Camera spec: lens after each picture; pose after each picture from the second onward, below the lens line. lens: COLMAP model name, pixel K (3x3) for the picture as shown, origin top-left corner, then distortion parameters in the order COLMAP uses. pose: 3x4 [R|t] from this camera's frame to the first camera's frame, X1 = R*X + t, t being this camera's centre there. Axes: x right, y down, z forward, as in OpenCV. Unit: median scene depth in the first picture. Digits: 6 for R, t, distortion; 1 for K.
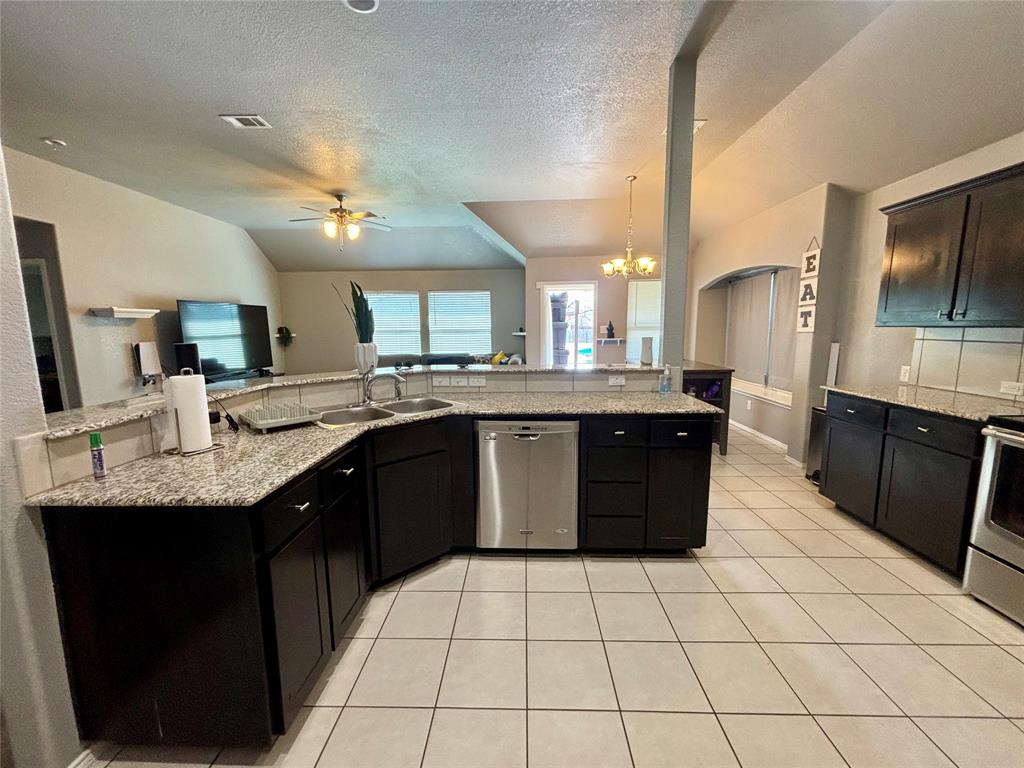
lens RADIAL K [[413.0, 0, 512.0], [0, 413.0, 384.0], [0, 0, 1]] dist [-0.001332, -0.000223]
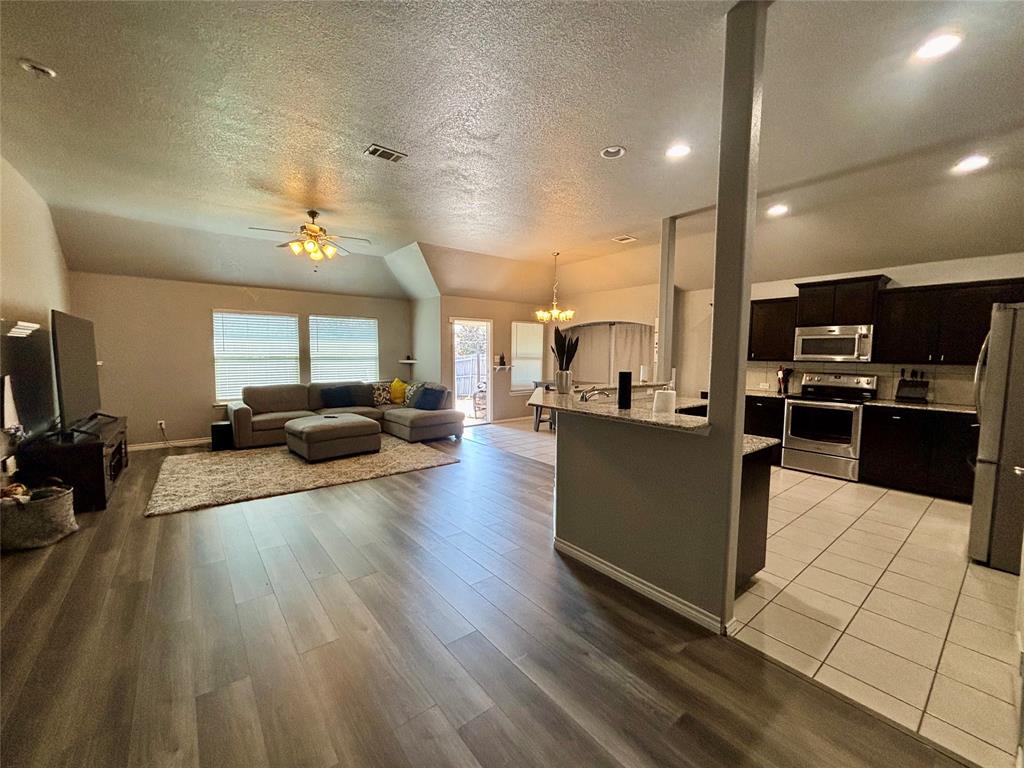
lens RADIAL K [[413.0, 0, 512.0], [0, 413.0, 384.0], [0, 0, 1]] dist [-0.001332, -0.000223]
pose [[0.760728, -0.032271, 0.648268, -0.915801], [0.073521, 0.996619, -0.036664, -0.013437], [-0.644893, 0.075553, 0.760529, 0.062889]]
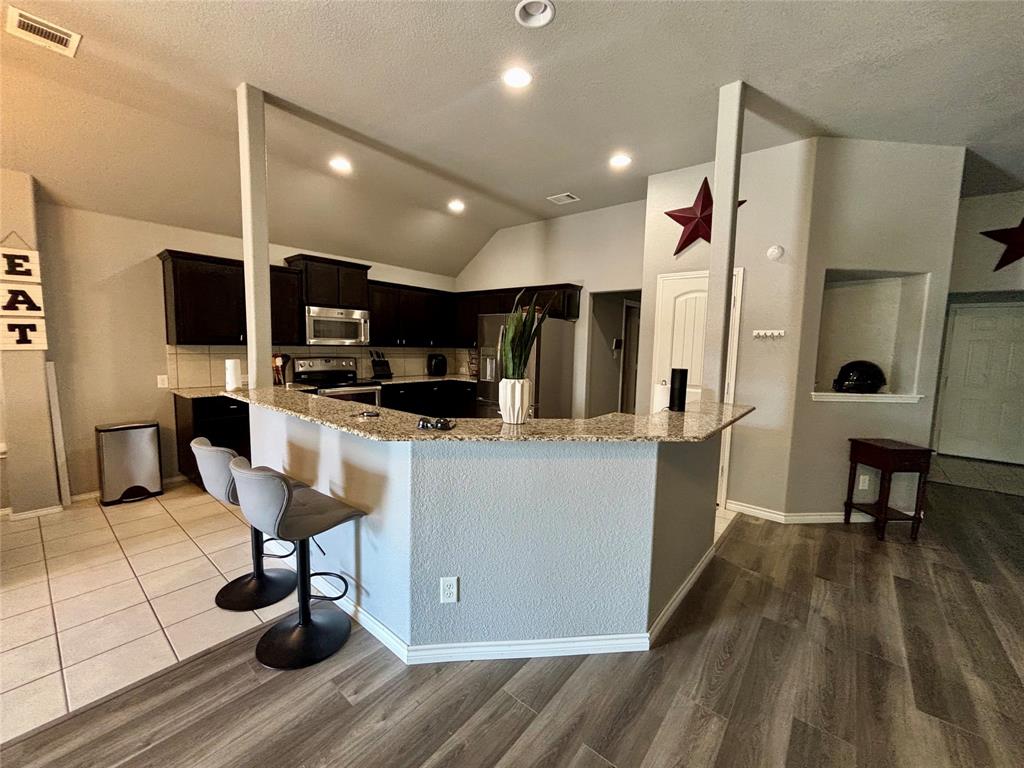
lens RADIAL K [[411.0, 0, 517.8], [0, 411.0, 380.8], [0, 0, 1]] dist [-0.000579, -0.000477]
pose [[-0.796521, -0.063544, 0.601263, -0.516658], [0.067855, 0.978784, 0.193334, -0.152556], [-0.600791, 0.194794, -0.775310, 1.030595]]
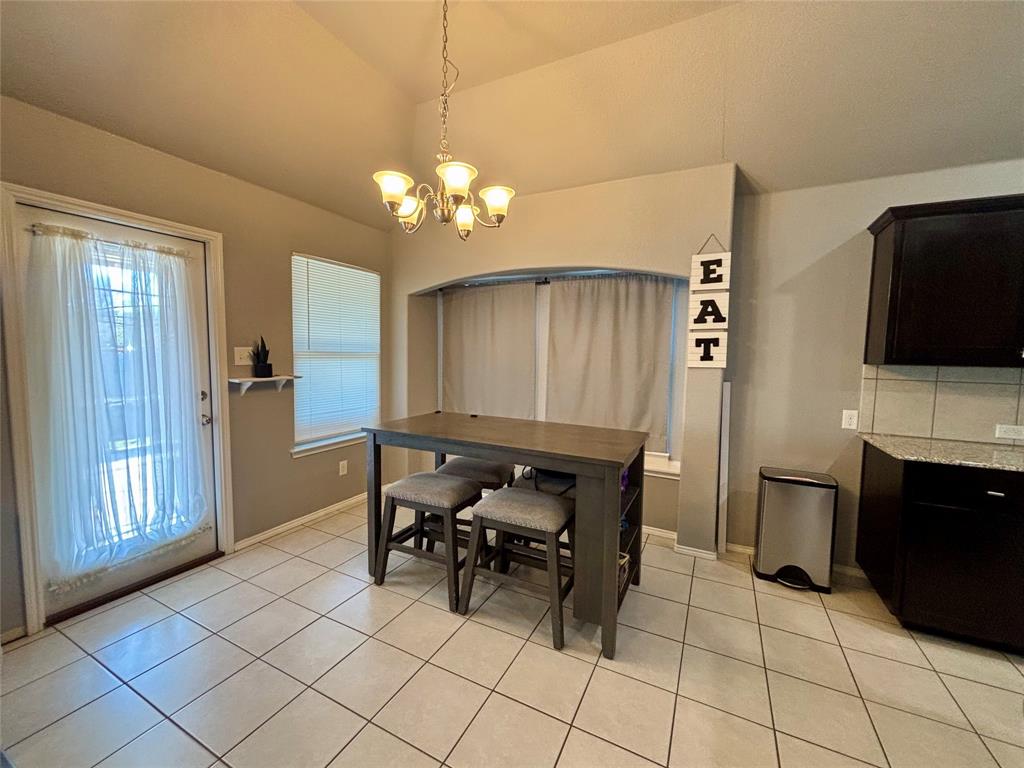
lens RADIAL K [[413.0, 0, 512.0], [0, 413.0, 384.0], [0, 0, 1]] dist [-0.001332, -0.000223]
pose [[0.420690, -0.052106, 0.905707, -0.065290], [0.102172, 0.994719, 0.009769, -0.135728], [-0.901433, 0.088429, 0.423792, 0.980690]]
